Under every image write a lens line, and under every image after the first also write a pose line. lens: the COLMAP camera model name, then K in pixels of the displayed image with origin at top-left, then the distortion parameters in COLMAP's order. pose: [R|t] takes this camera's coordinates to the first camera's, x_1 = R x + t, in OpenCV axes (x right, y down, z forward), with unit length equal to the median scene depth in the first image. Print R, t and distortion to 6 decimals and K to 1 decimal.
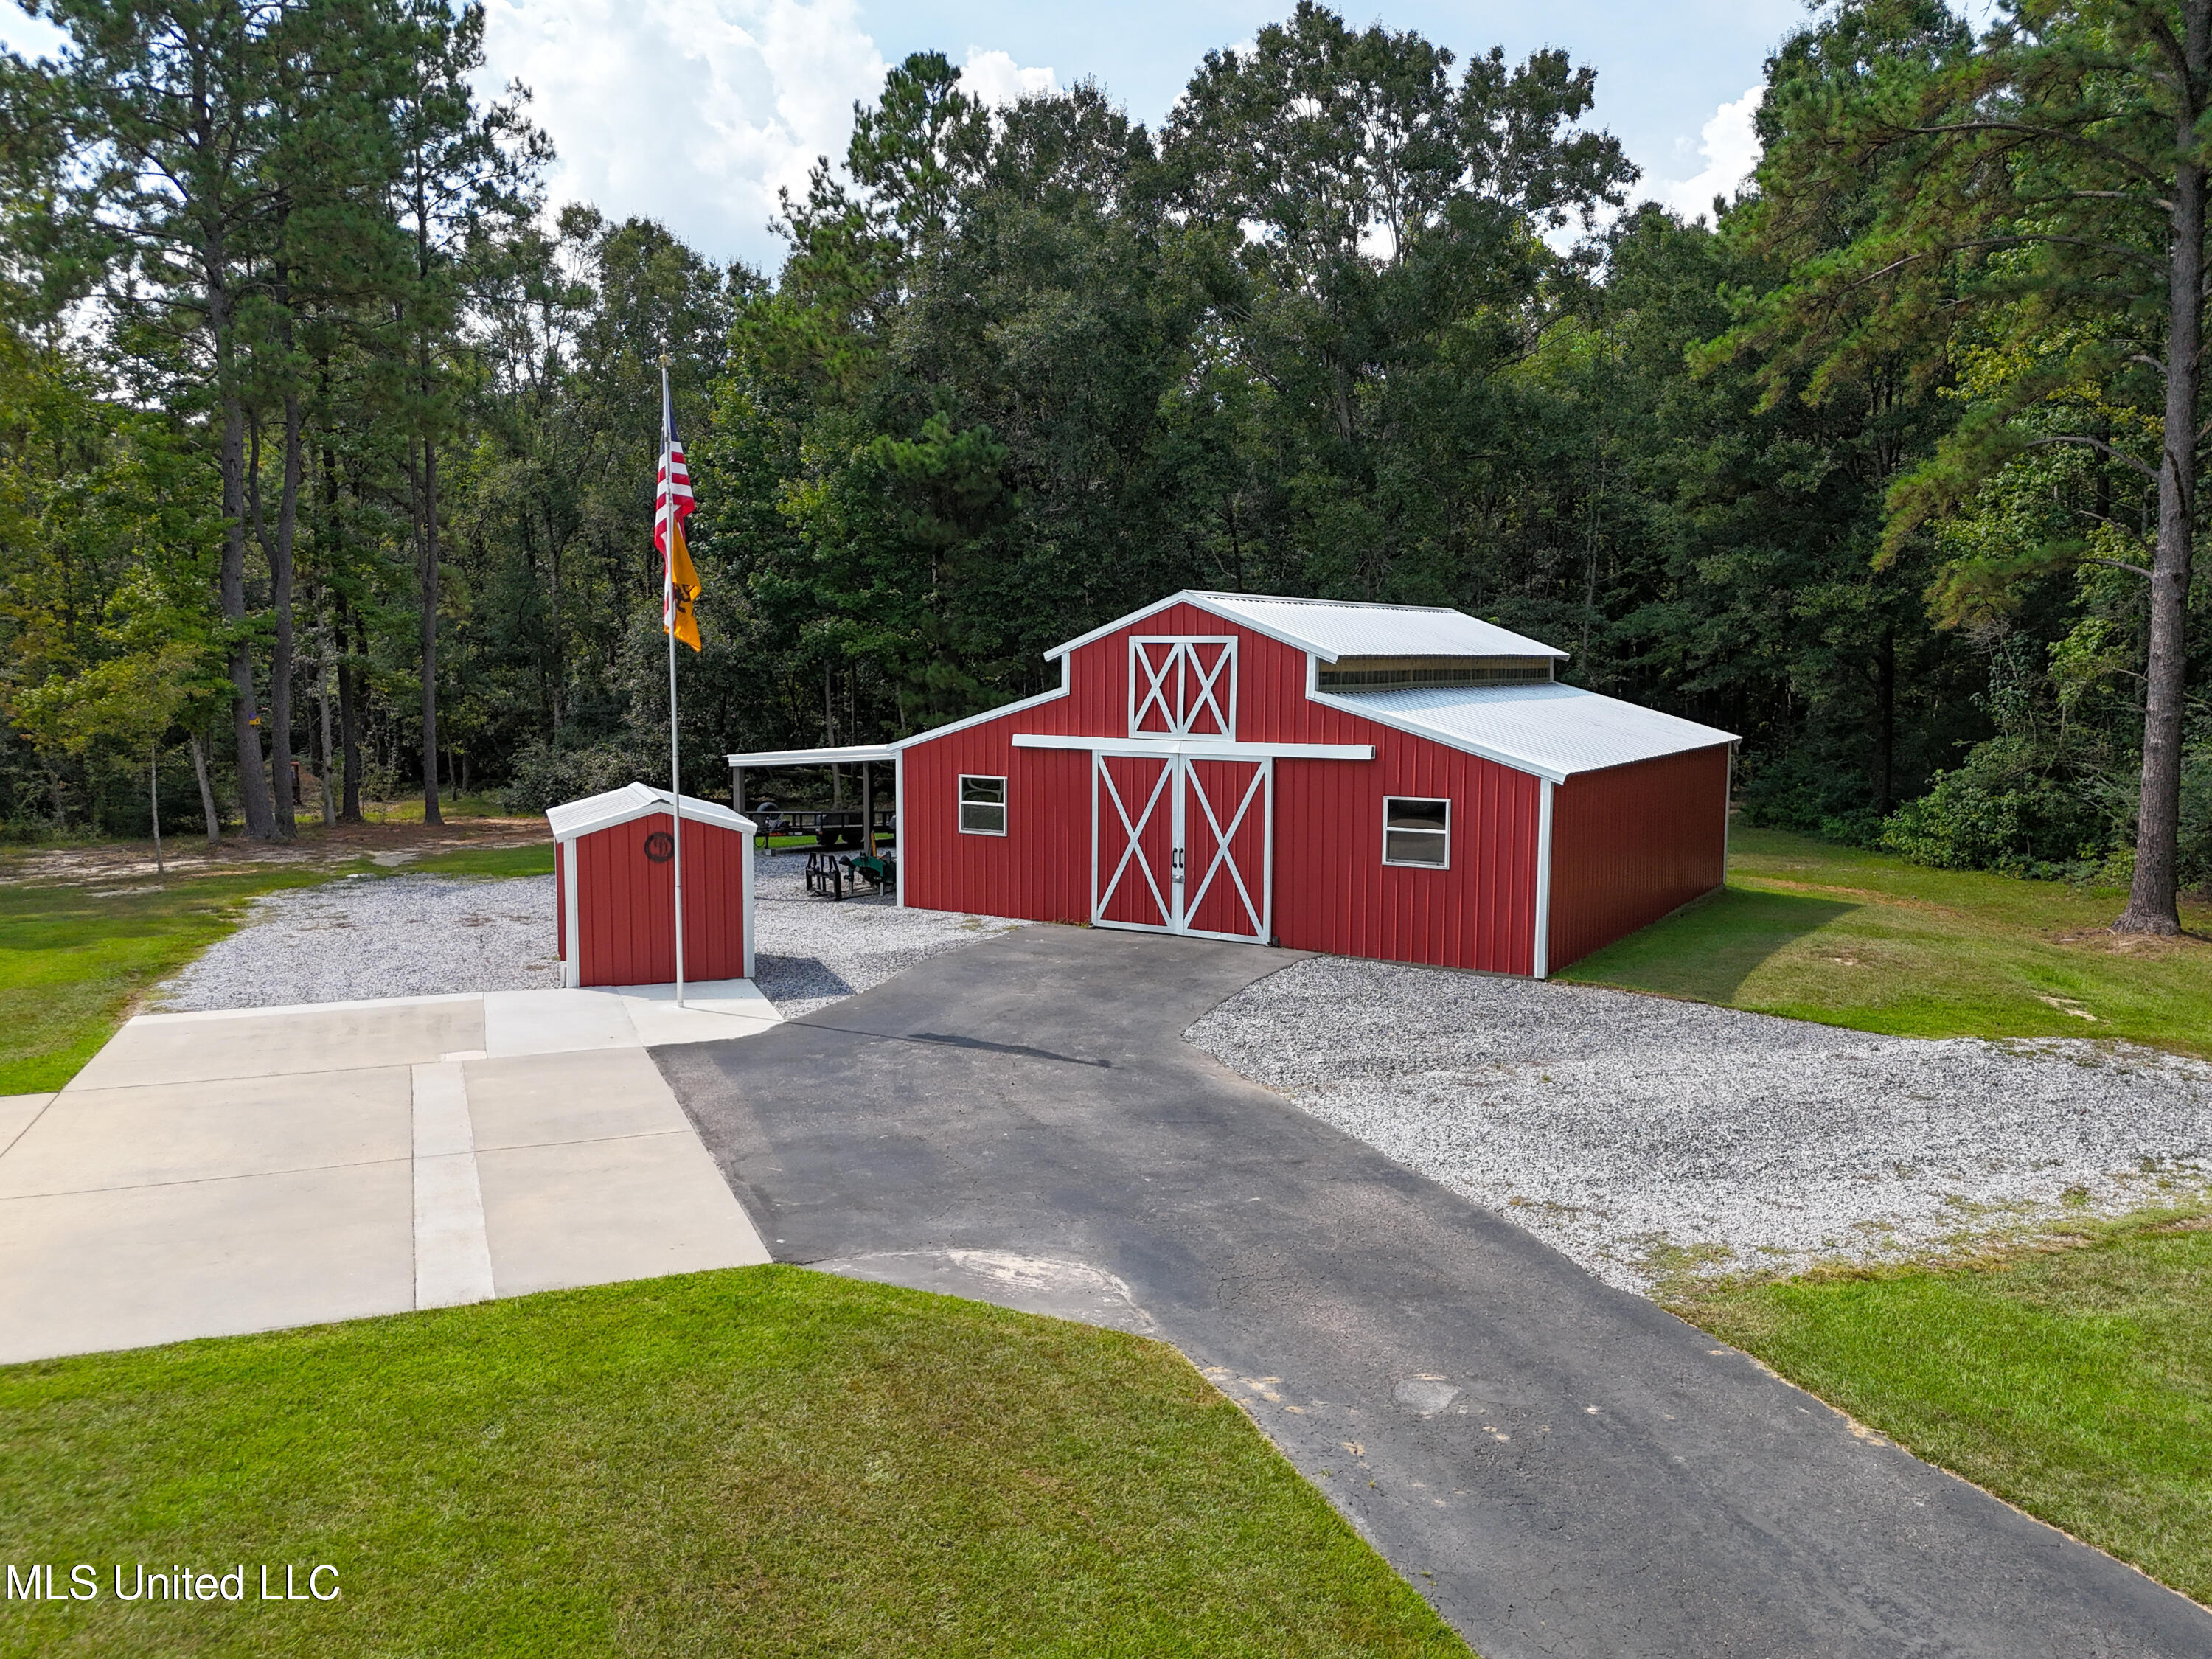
lens RADIAL K [[1629.3, 0, 1106.0], [0, 1629.3, 829.5], [0, 0, 1]] dist [0.060467, -0.043943]
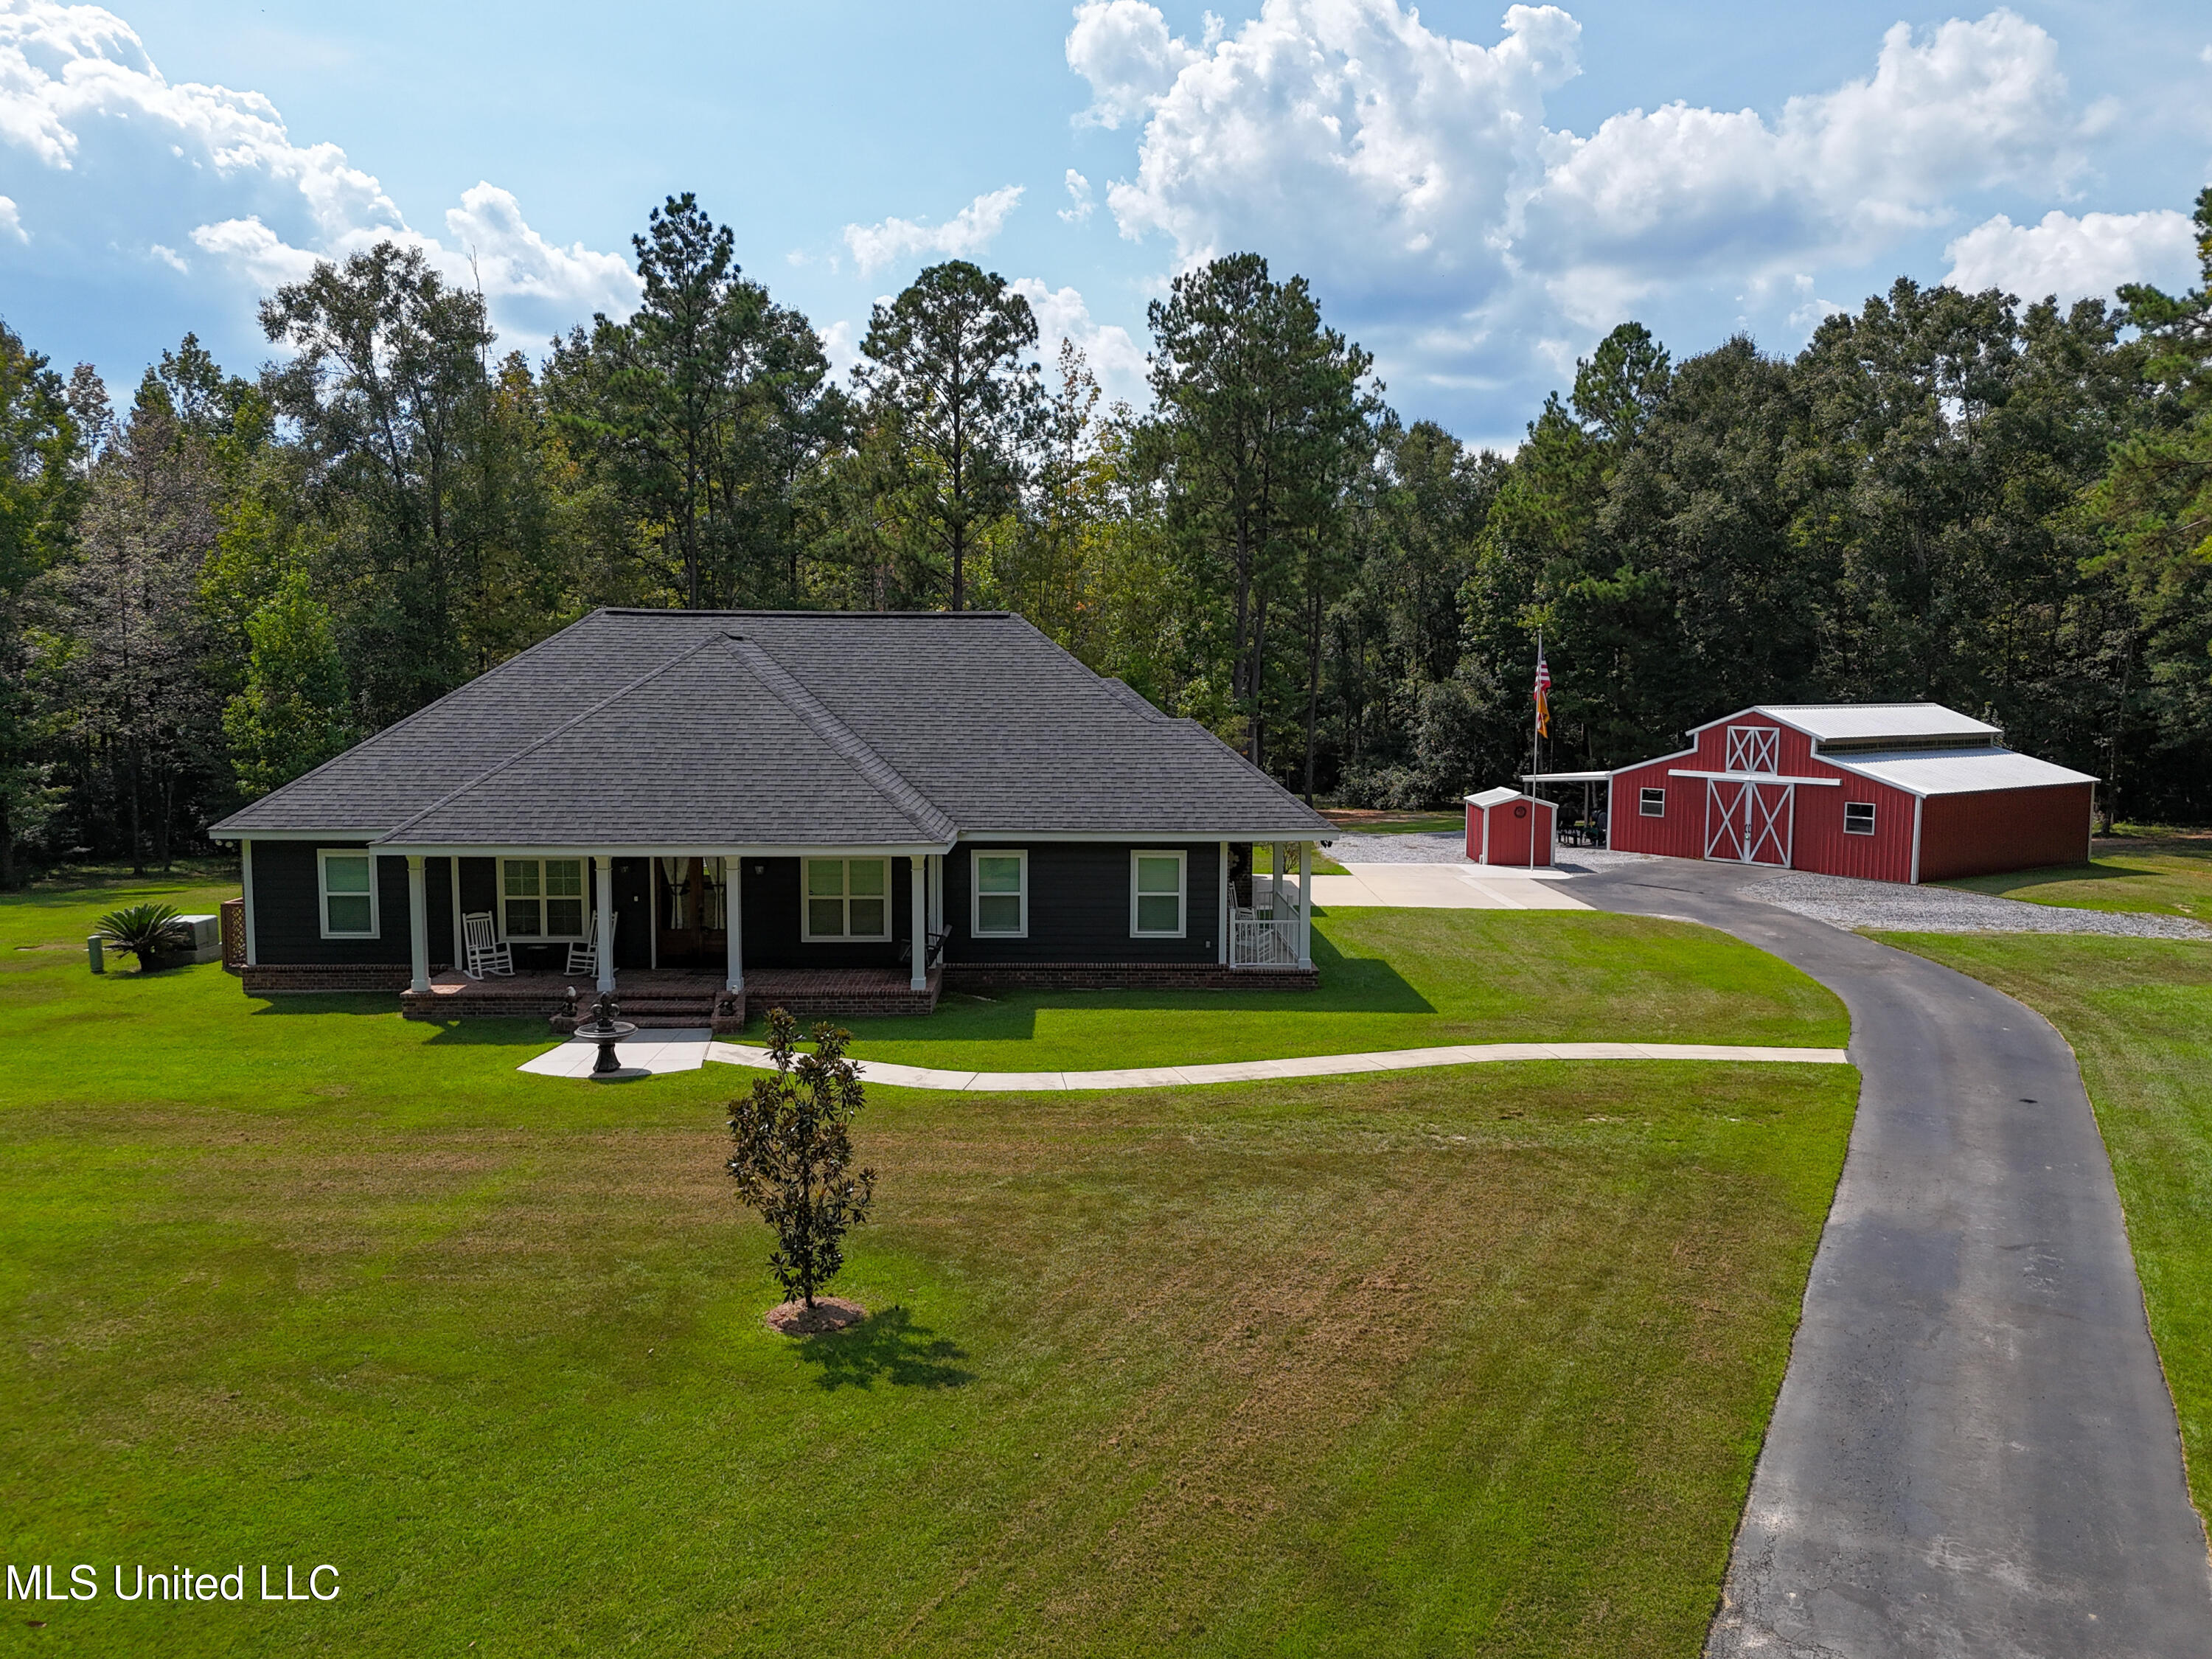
lens RADIAL K [[1629.3, 0, 1106.0], [0, 1629.3, 829.5], [0, 0, 1]] dist [0.060467, -0.043943]
pose [[0.927210, 0.038384, -0.372571, 0.065755], [-0.042767, 0.999079, -0.003503, 0.061904], [0.372093, 0.019181, 0.927997, -1.327162]]
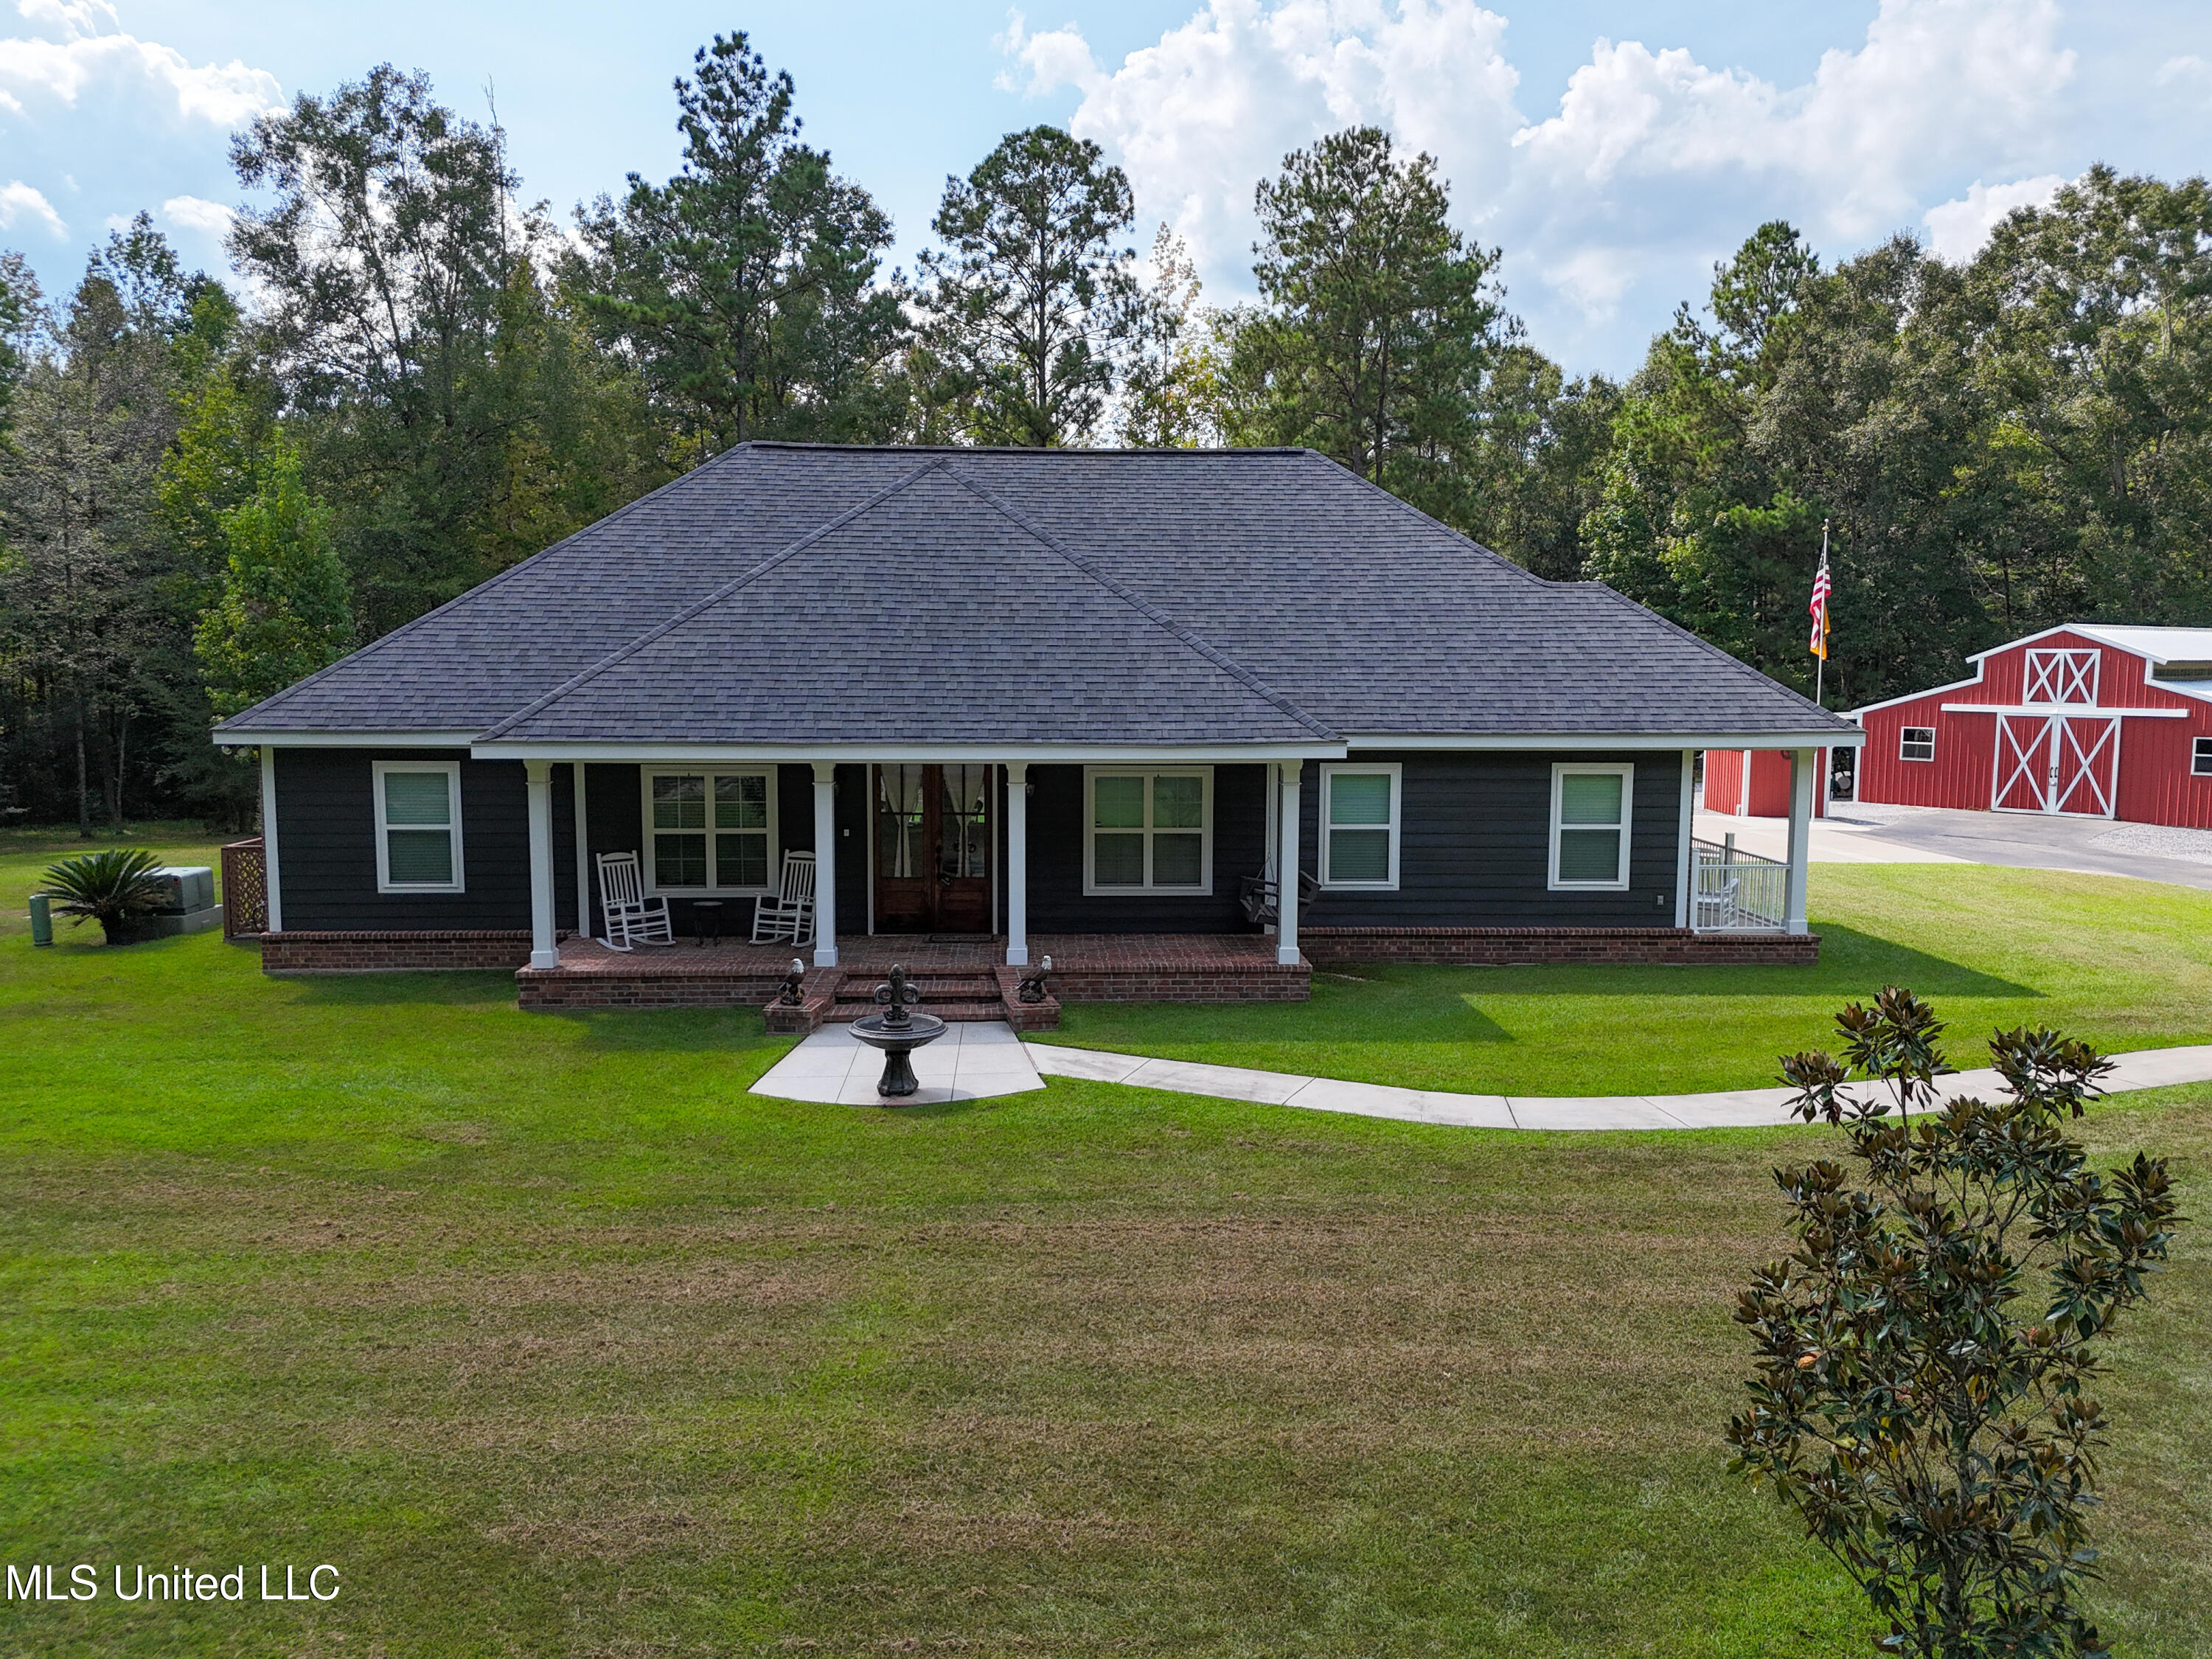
lens RADIAL K [[1634.8, 0, 1104.5], [0, 1634.8, 818.3], [0, 0, 1]] dist [0.066605, -0.060729]
pose [[0.937026, 0.036960, -0.347298, -0.294059], [-0.040326, 0.999184, -0.002467, 0.113038], [0.346924, 0.016316, 0.937751, -1.063863]]
